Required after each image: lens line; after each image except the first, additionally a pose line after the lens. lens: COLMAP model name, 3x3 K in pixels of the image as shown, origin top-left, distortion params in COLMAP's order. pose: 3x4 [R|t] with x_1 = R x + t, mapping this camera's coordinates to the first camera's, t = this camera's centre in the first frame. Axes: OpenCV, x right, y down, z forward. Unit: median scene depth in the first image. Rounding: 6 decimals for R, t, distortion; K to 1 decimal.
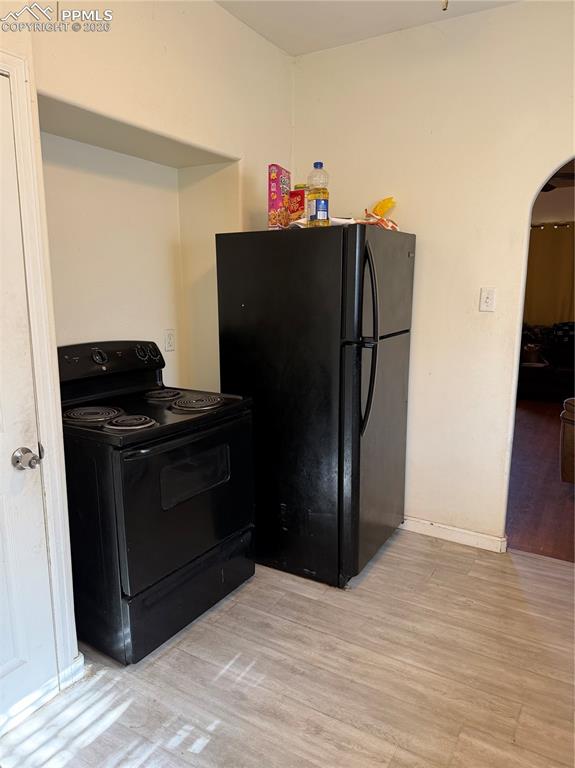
lens RADIAL K [[539.3, 0, 287.5], [0, 539.3, 384.0], [0, 0, 1]] dist [0.040582, -0.039000]
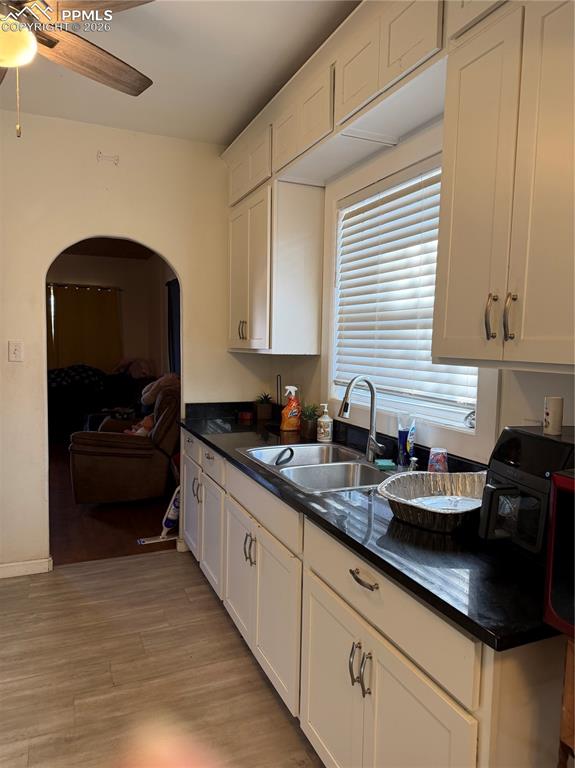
lens RADIAL K [[539.3, 0, 287.5], [0, 539.3, 384.0], [0, 0, 1]] dist [0.040582, -0.039000]
pose [[0.584760, -0.050655, 0.809623, -0.276908], [0.128486, 0.991233, -0.030783, 0.028808], [-0.800966, 0.122026, 0.586143, -0.141458]]
